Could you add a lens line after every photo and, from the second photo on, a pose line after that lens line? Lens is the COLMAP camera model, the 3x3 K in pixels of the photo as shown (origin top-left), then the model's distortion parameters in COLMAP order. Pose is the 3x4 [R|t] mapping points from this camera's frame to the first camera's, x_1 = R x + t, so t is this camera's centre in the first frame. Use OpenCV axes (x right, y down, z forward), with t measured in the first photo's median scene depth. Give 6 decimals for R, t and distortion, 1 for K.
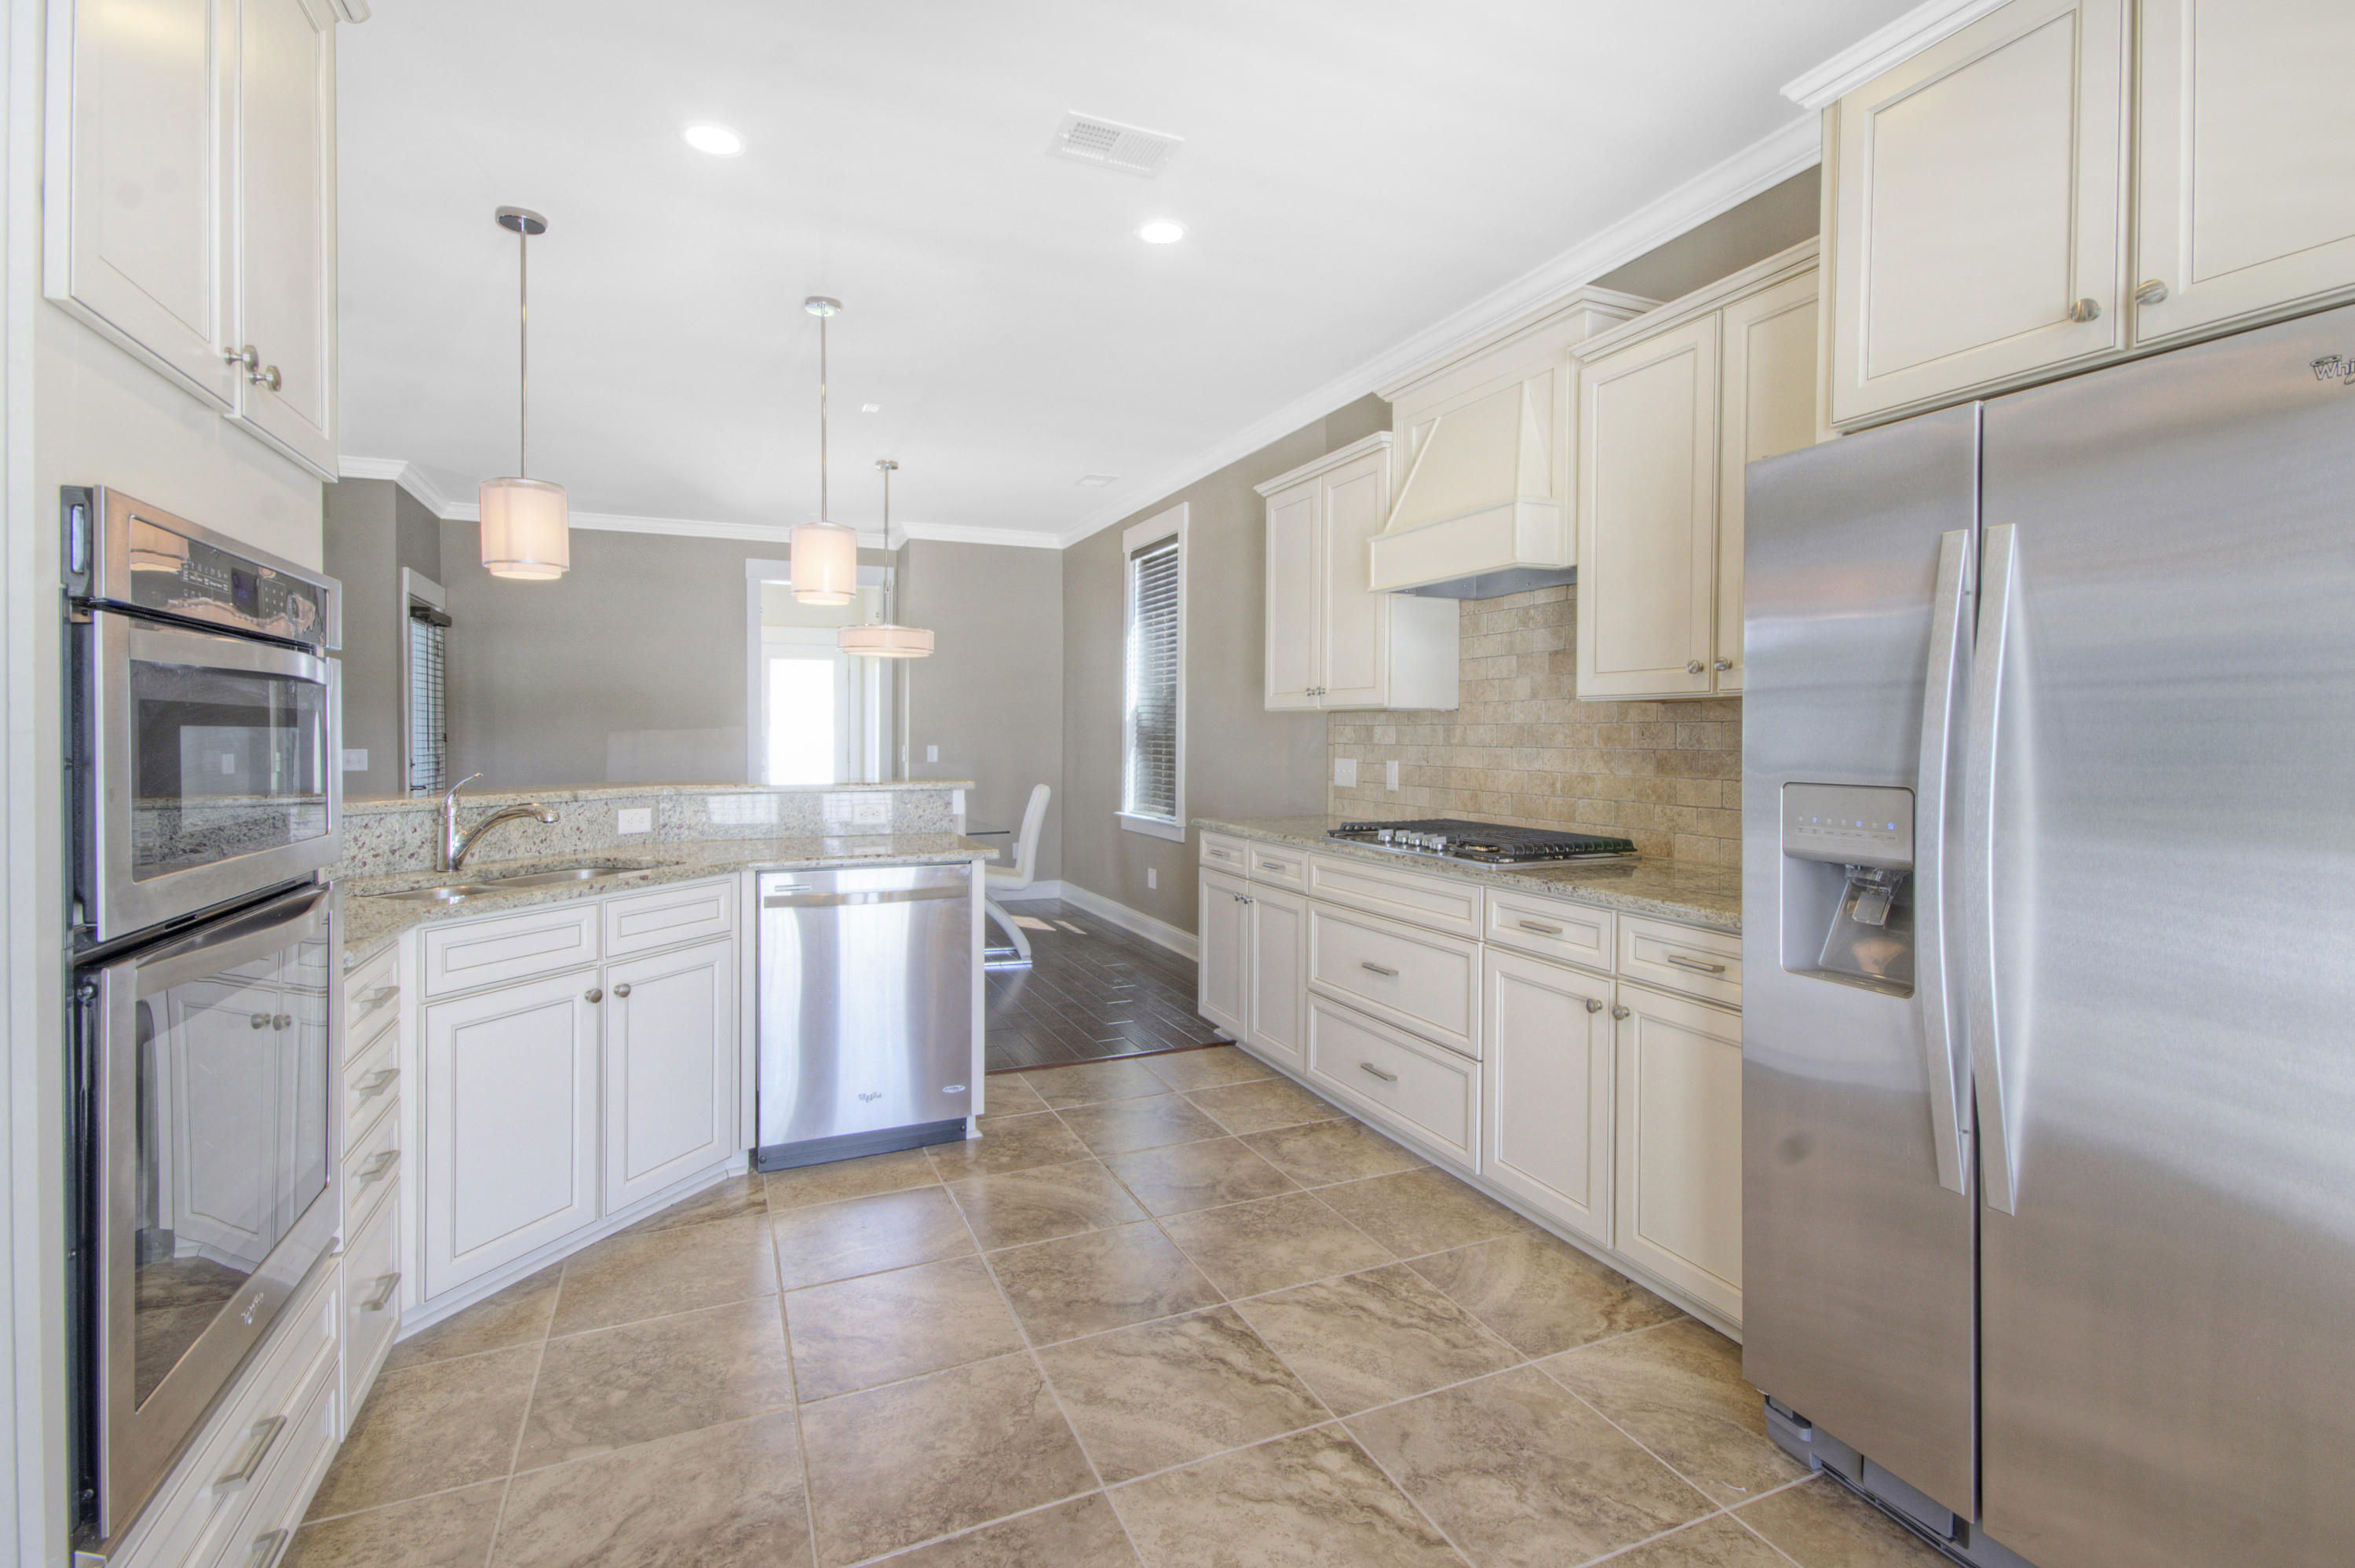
lens RADIAL K [[1104.8, 0, 1172.2], [0, 1104.8, 768.1], [0, 0, 1]] dist [0.016478, -0.003509]
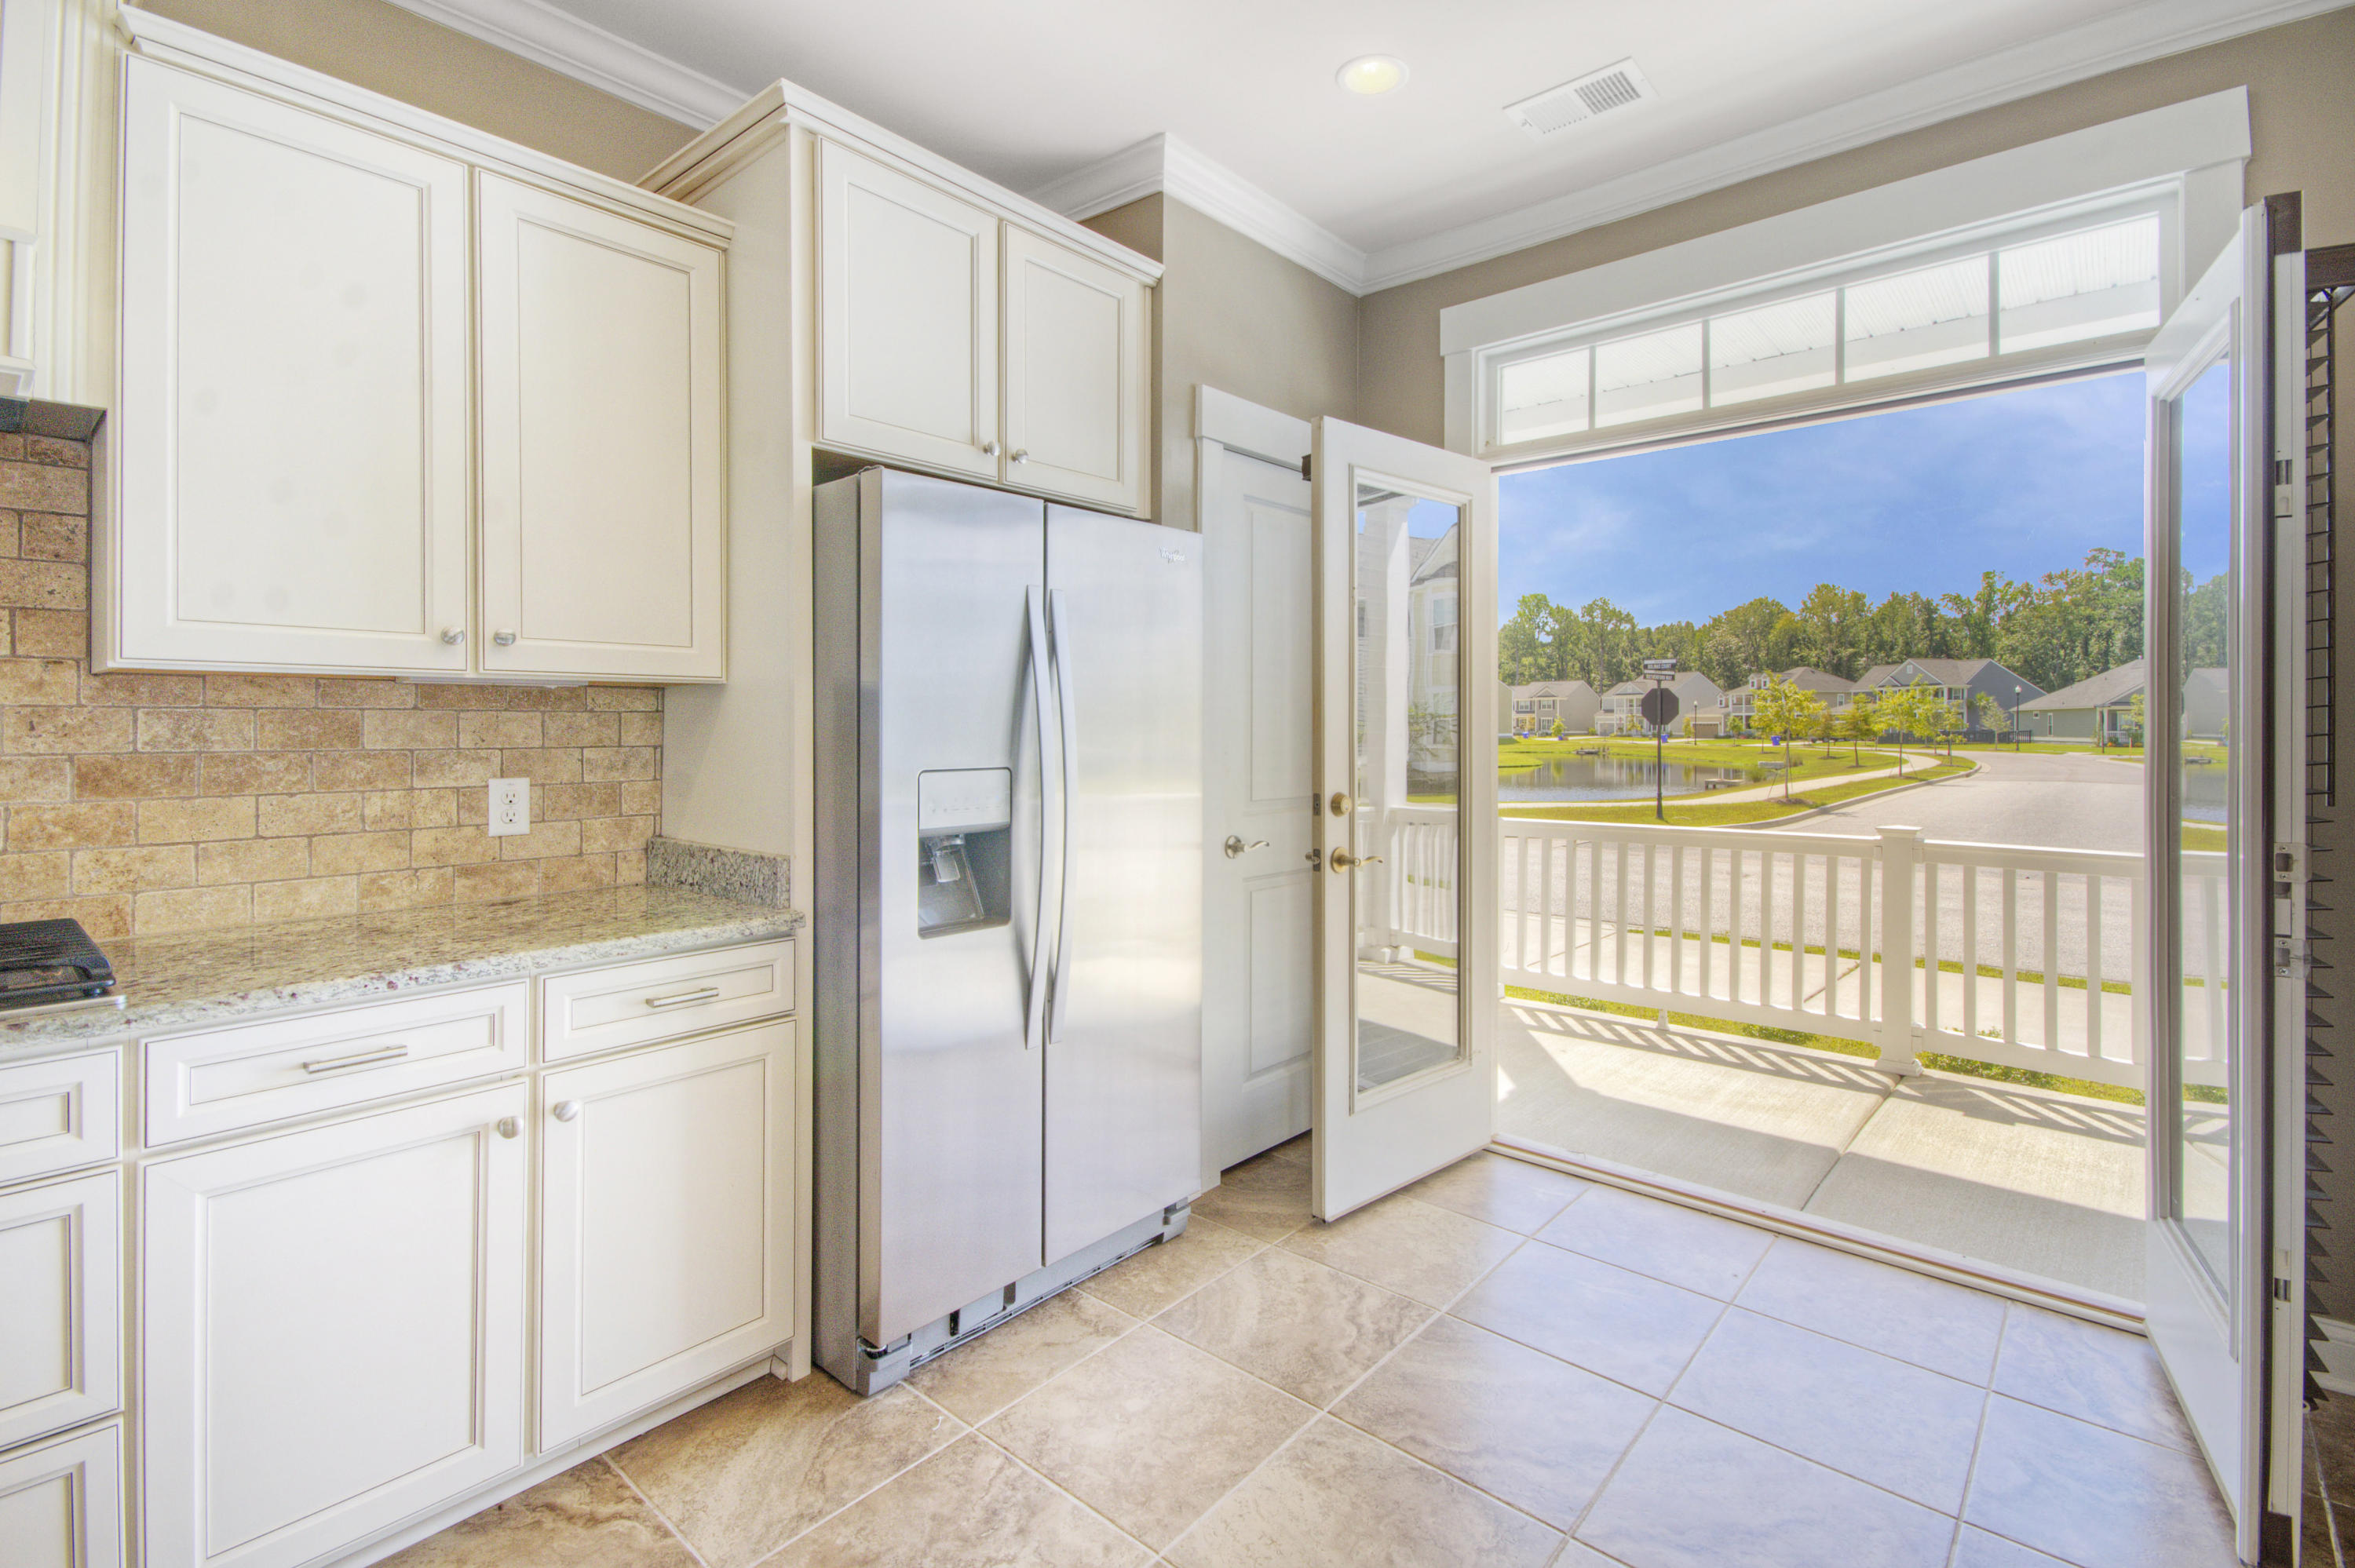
lens RADIAL K [[1104.8, 0, 1202.8], [0, 1104.8, 741.8], [0, 0, 1]] dist [0.016478, -0.003509]
pose [[-0.452044, -0.016801, 0.891837, -0.346785], [0.025228, 0.999182, 0.031610, -0.027509], [-0.891639, 0.036788, -0.451251, 0.758756]]
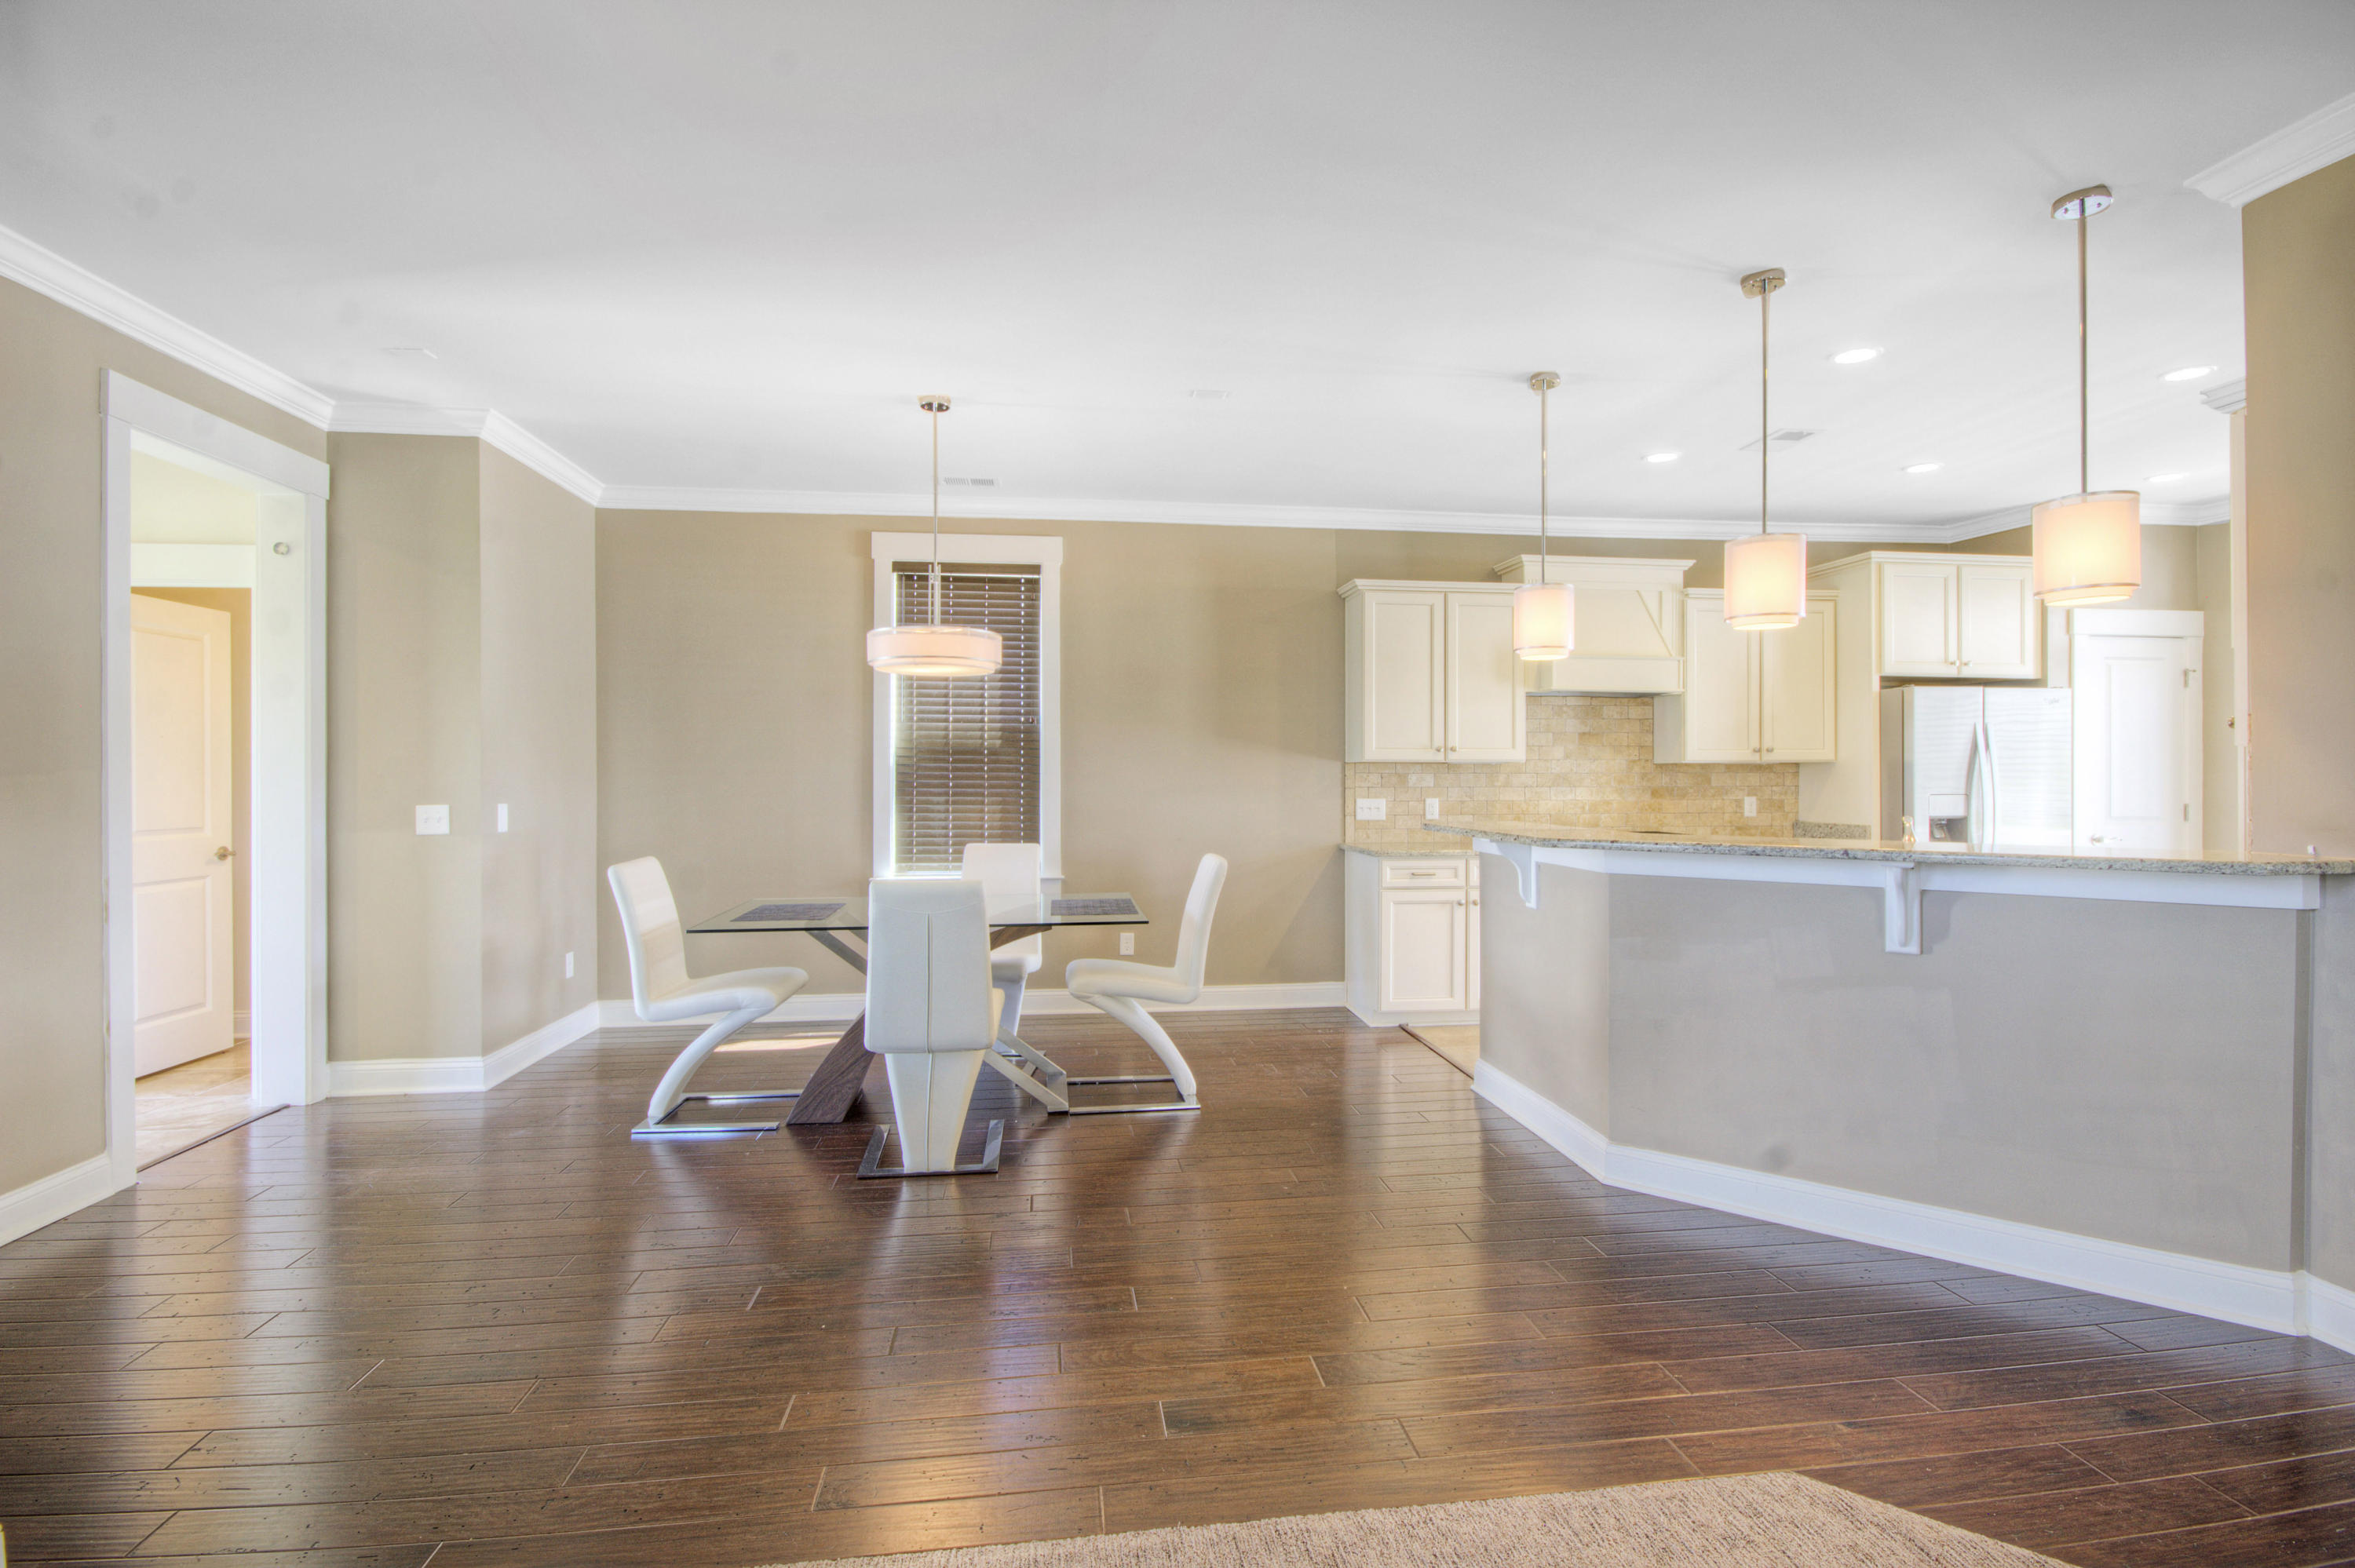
lens RADIAL K [[1104.8, 0, 1186.3], [0, 1104.8, 779.2], [0, 0, 1]] dist [0.016478, -0.003509]
pose [[0.254630, -0.007964, 0.967006, -1.778416], [0.033512, 0.999438, -0.000593, -0.058436], [-0.966458, 0.032557, 0.254754, 1.333697]]
